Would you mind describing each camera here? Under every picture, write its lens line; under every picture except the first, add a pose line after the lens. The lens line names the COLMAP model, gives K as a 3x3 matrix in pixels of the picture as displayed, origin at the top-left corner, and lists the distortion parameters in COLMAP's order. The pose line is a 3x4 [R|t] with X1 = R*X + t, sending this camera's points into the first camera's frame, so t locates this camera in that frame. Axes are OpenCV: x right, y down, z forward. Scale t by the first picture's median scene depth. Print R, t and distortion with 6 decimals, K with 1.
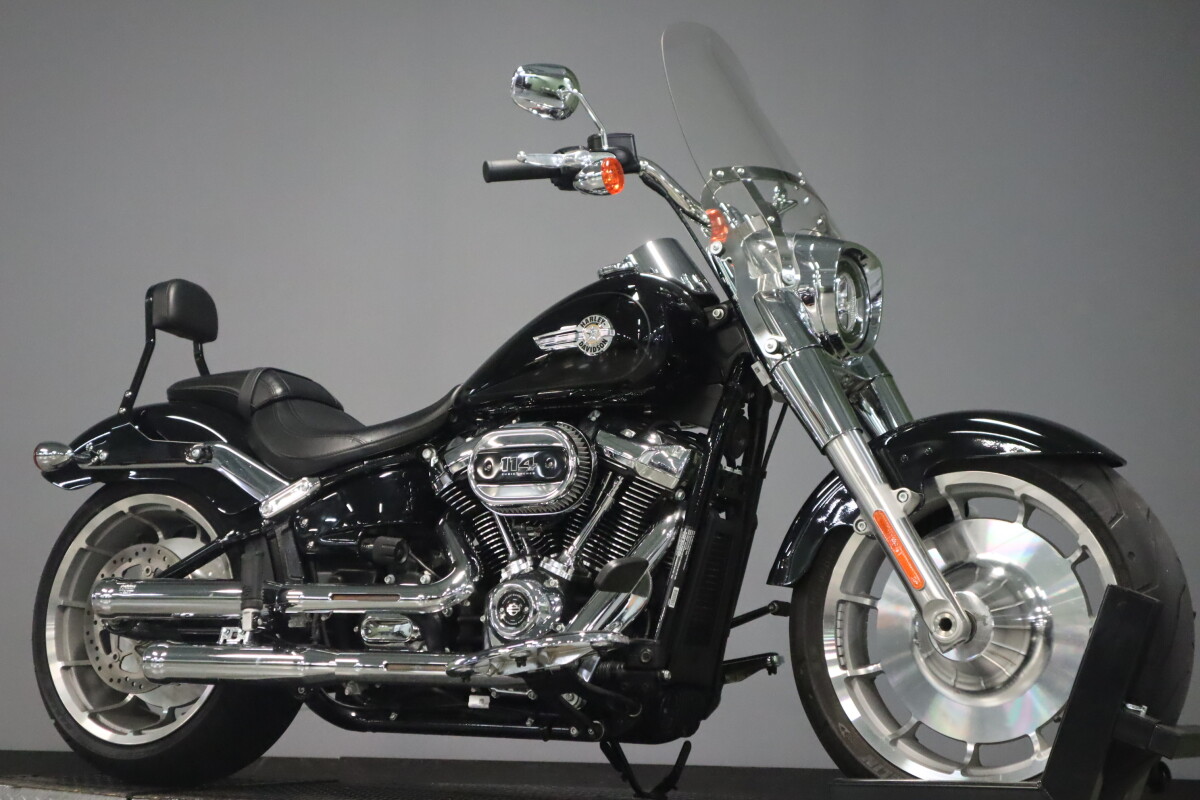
lens RADIAL K [[1999.3, 0, 597.6], [0, 1999.3, 400.7], [0, 0, 1]] dist [-0.036187, 0.000000]
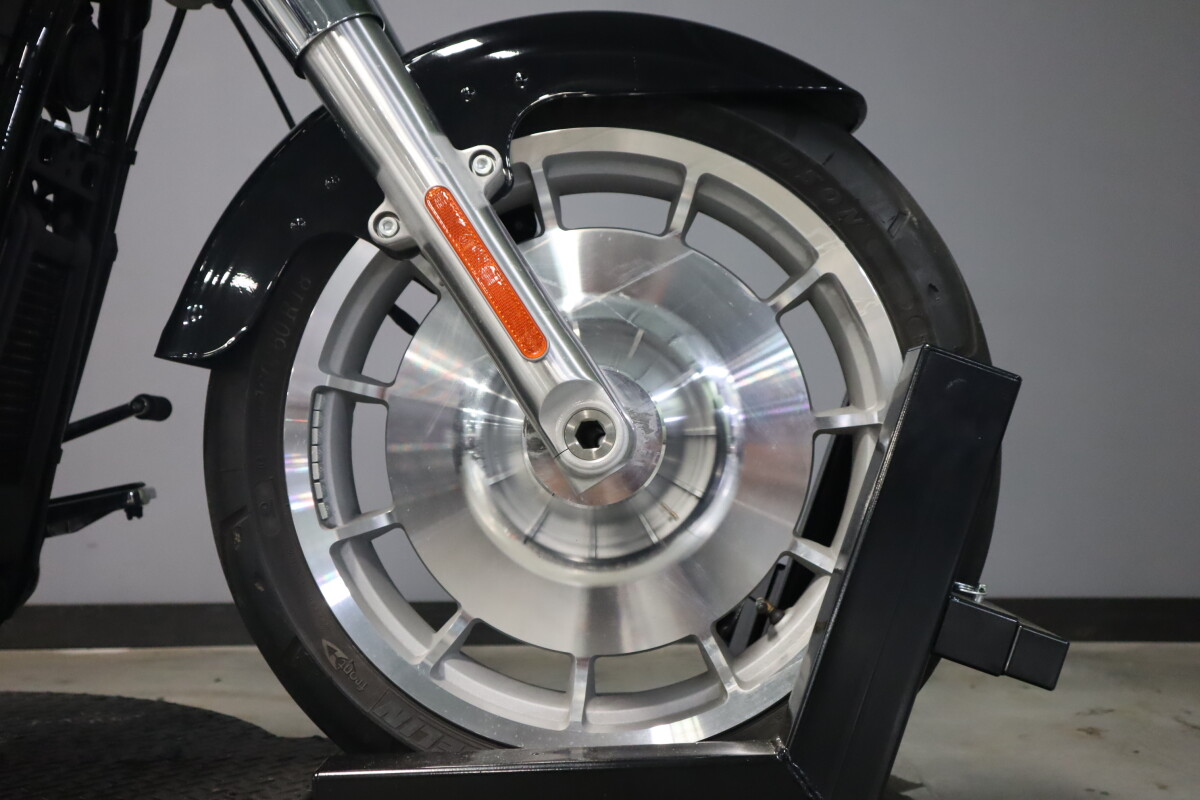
lens RADIAL K [[1227.9, 0, 600.6], [0, 1227.9, 390.3], [0, 0, 1]] dist [-0.002172, 0.000000]
pose [[0.871167, -0.013862, 0.490791, 0.033809], [-0.031916, 0.995888, 0.084780, 0.073022], [-0.489948, -0.089521, 0.867143, 0.706908]]
